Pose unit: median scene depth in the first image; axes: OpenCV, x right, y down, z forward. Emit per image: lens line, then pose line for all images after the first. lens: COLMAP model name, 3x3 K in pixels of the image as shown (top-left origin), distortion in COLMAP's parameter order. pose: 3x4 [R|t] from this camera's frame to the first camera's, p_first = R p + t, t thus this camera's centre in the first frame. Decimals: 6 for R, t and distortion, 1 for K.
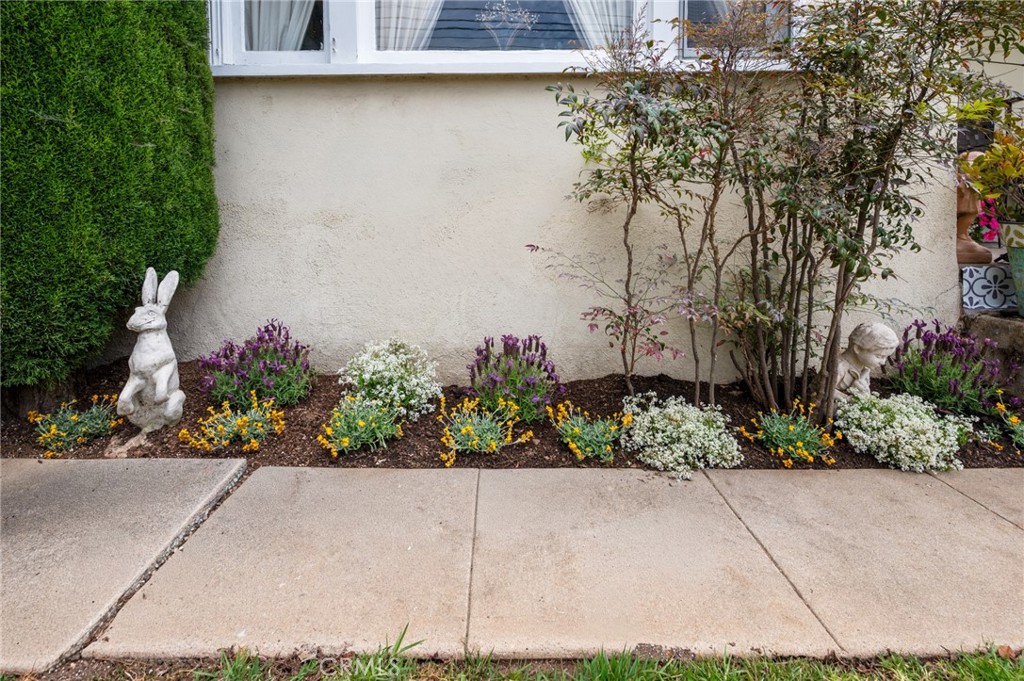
lens RADIAL K [[474.8, 0, 495.2], [0, 474.8, 249.7], [0, 0, 1]] dist [0.000095, 0.000210]
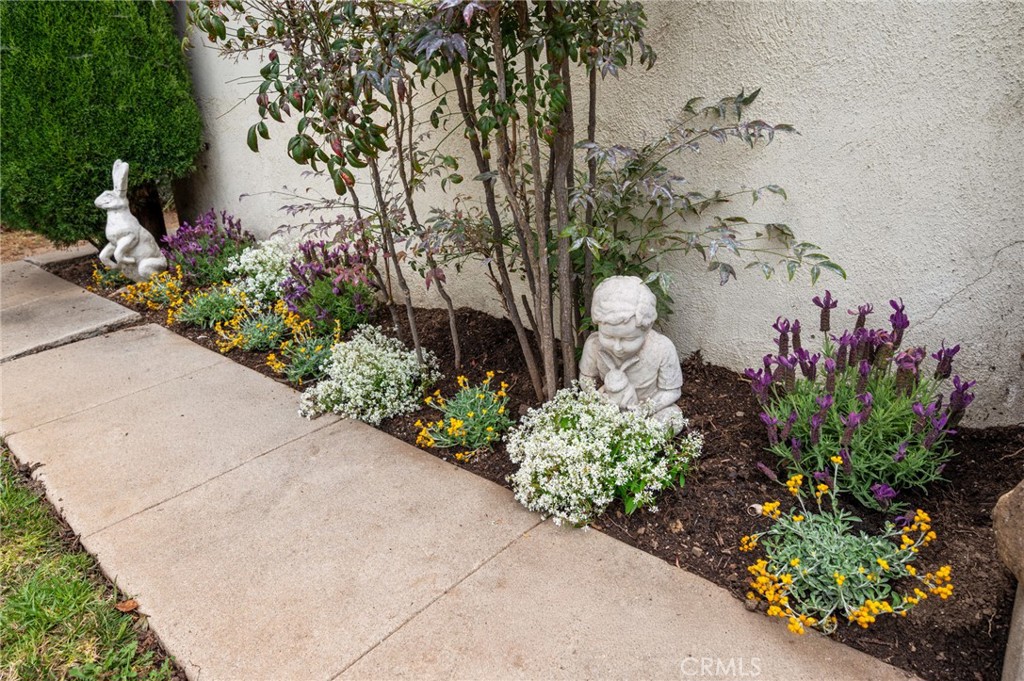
lens RADIAL K [[639.9, 0, 512.0], [0, 639.9, 340.5], [0, 0, 1]] dist [-0.002627, -0.000808]
pose [[0.735520, 0.193345, -0.649329, 1.262594], [0.026014, 0.949649, 0.312235, -0.008970], [0.677004, -0.246547, 0.693456, 0.414087]]
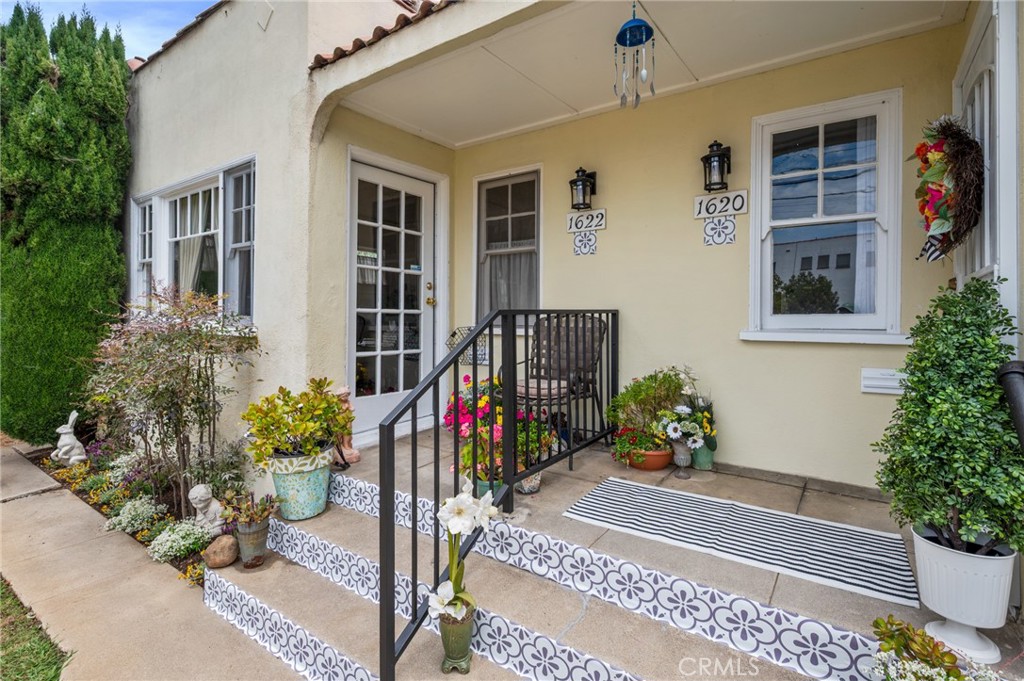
lens RADIAL K [[483.9, 0, 511.4], [0, 483.9, 323.5], [0, 0, 1]] dist [-0.000250, -0.000862]
pose [[0.818936, 0.019407, -0.573556, 3.065976], [-0.039047, 0.998996, -0.021950, -0.519815], [0.572554, 0.040371, 0.818872, 0.113836]]
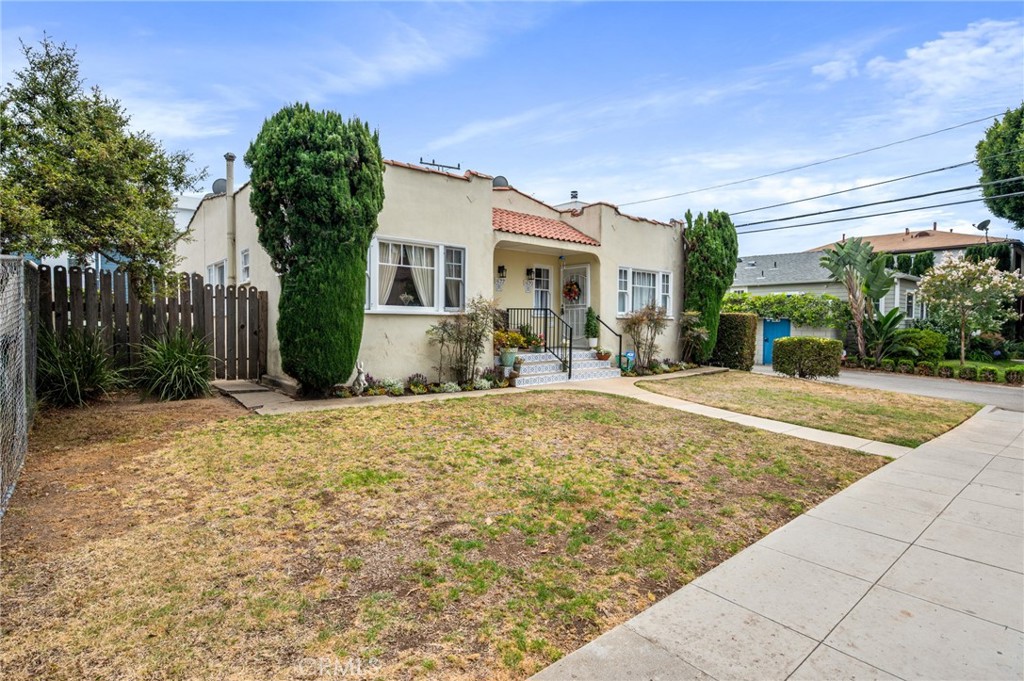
lens RADIAL K [[523.5, 0, 492.8], [0, 523.5, 340.8], [0, 0, 1]] dist [0.001579, 0.000077]
pose [[0.779987, -0.008094, 0.625744, -2.951808], [0.014178, 0.999888, -0.004740, -0.117392], [-0.625635, 0.012569, 0.780014, -3.942867]]
